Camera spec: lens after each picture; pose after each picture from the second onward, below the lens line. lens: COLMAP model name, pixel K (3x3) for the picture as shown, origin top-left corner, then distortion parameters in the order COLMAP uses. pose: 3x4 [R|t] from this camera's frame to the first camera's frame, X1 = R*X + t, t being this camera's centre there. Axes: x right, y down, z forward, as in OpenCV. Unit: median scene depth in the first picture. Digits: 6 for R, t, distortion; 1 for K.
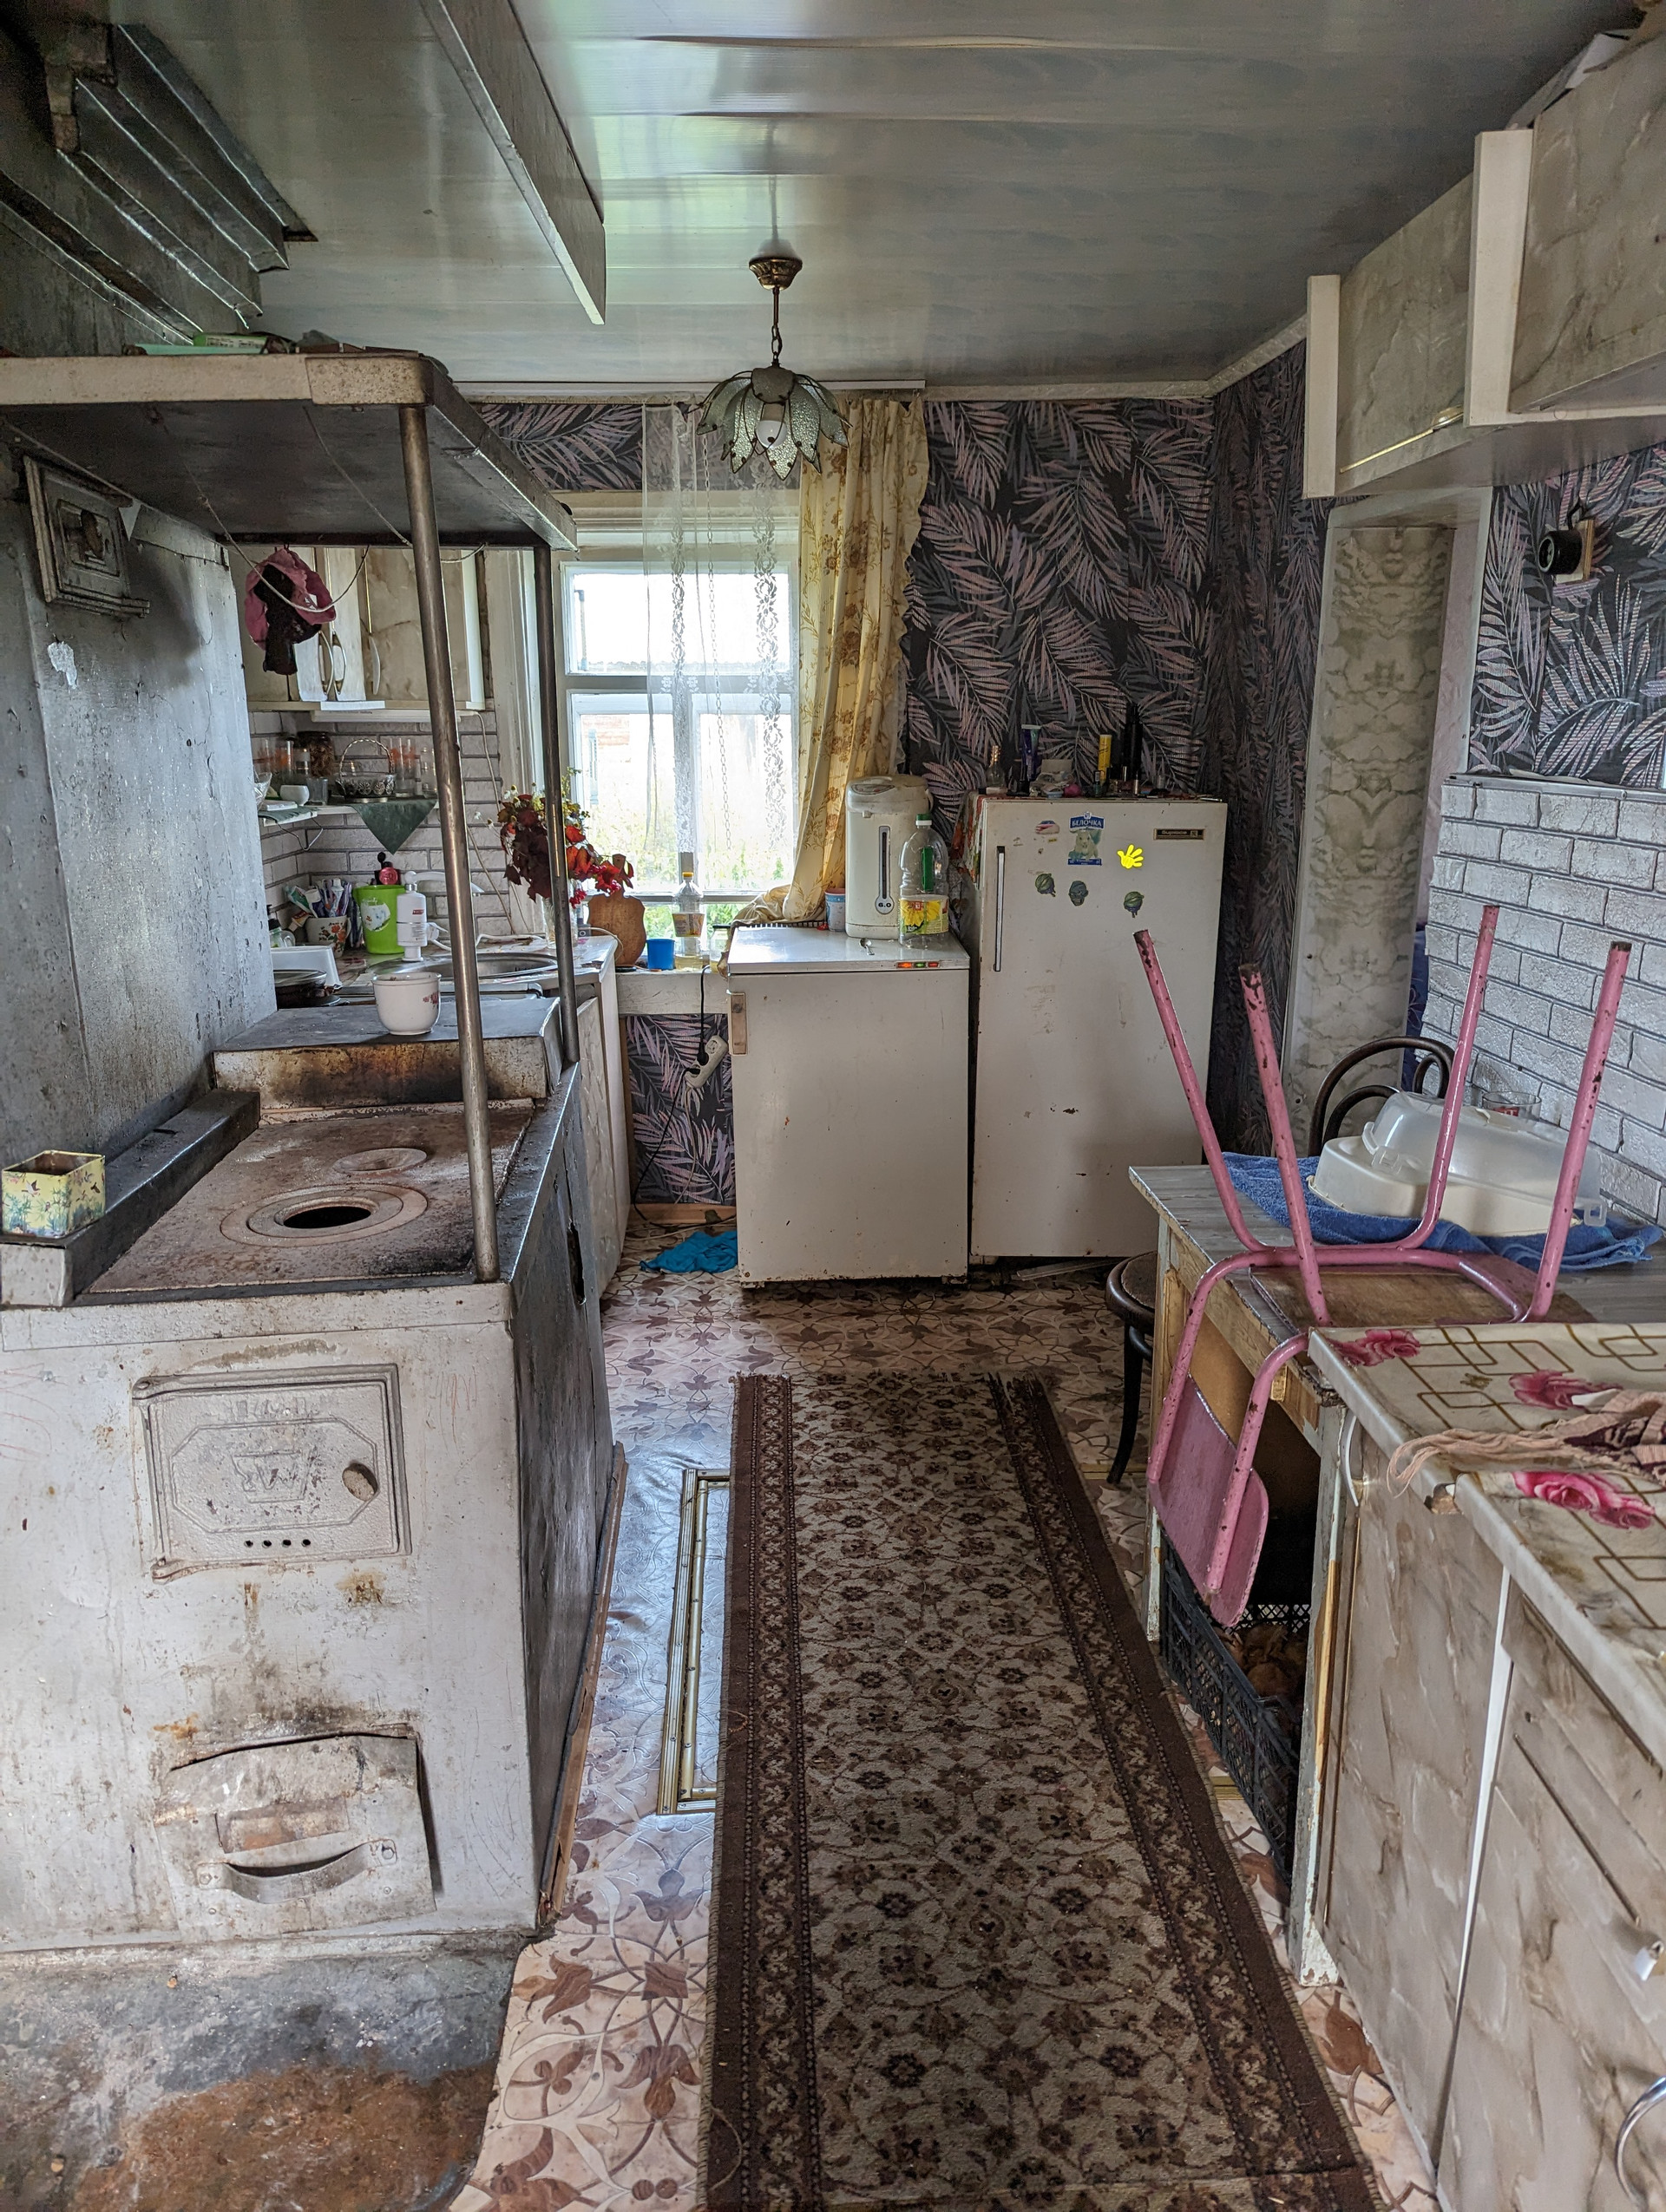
lens RADIAL K [[1551.1, 0, 833.7], [0, 1551.1, 1083.6], [0, 0, 1]] dist [0.059519, -0.047659]
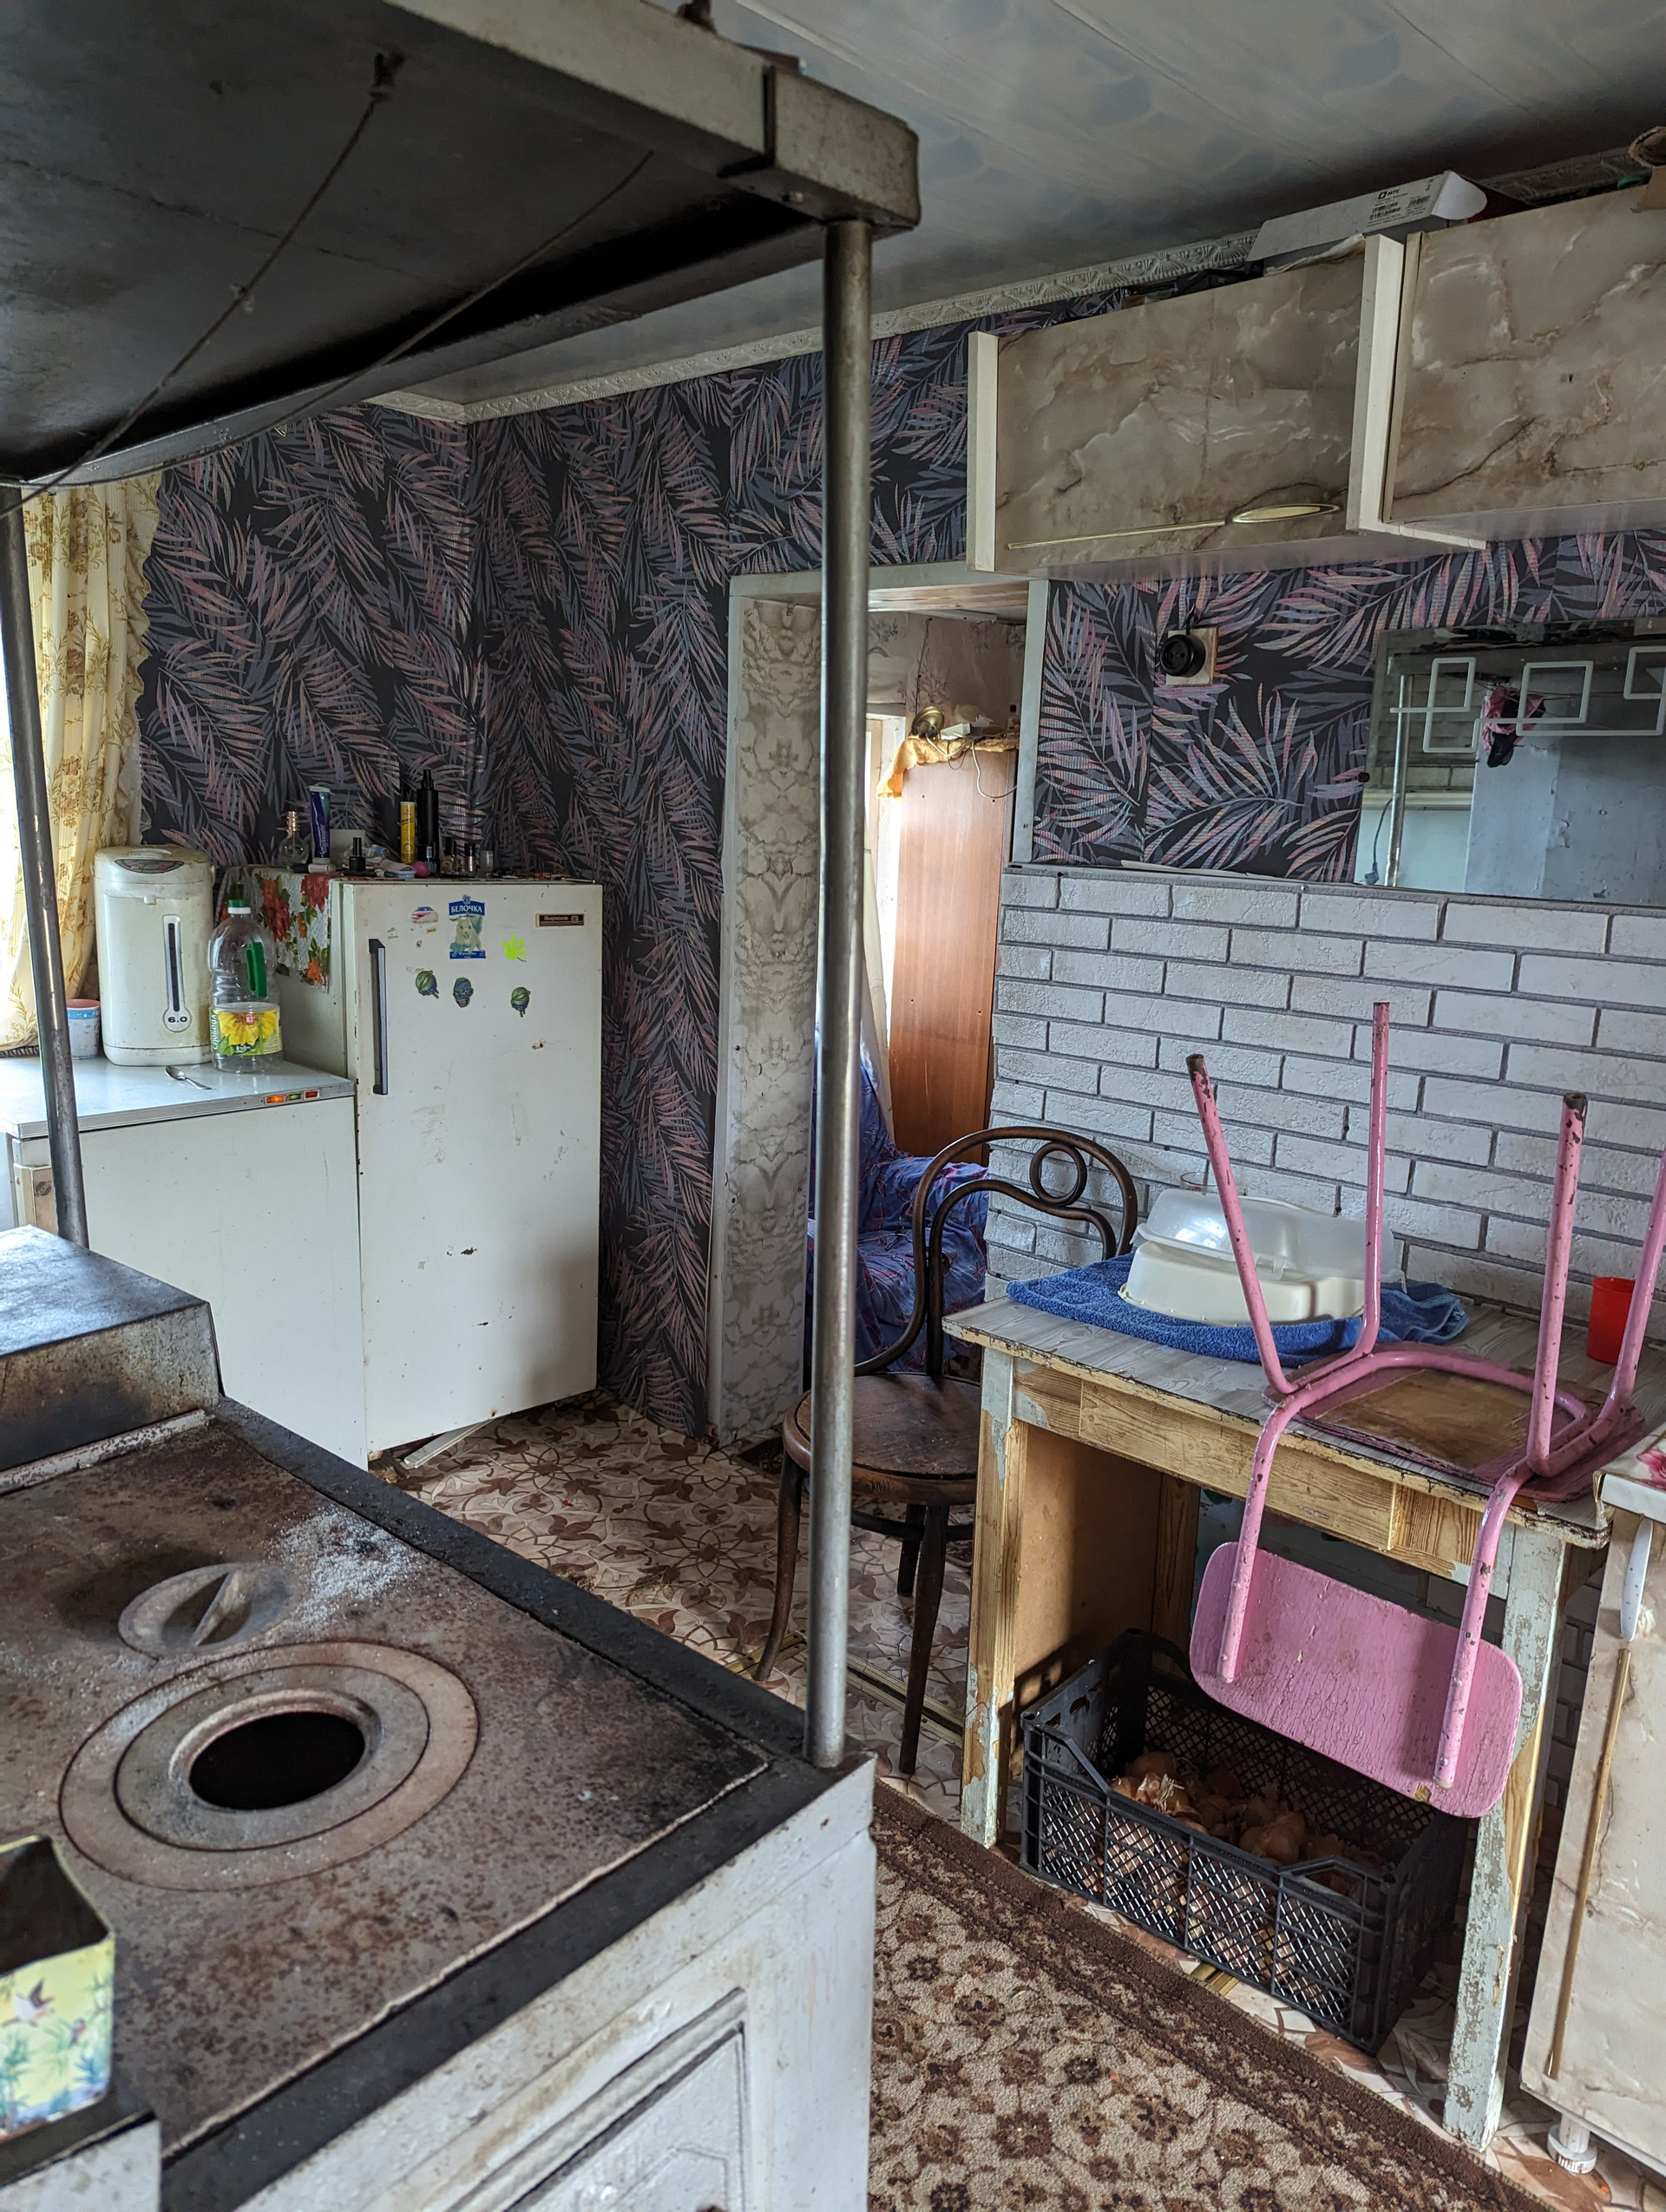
lens RADIAL K [[1547.5, 0, 833.0], [0, 1547.5, 1106.0], [0, 0, 1]] dist [0.058744, -0.045279]
pose [[0.722881, -0.109912, 0.682175, -0.306431], [0.123683, 0.991905, 0.028753, -0.068811], [-0.679813, 0.063588, 0.730623, 0.290719]]
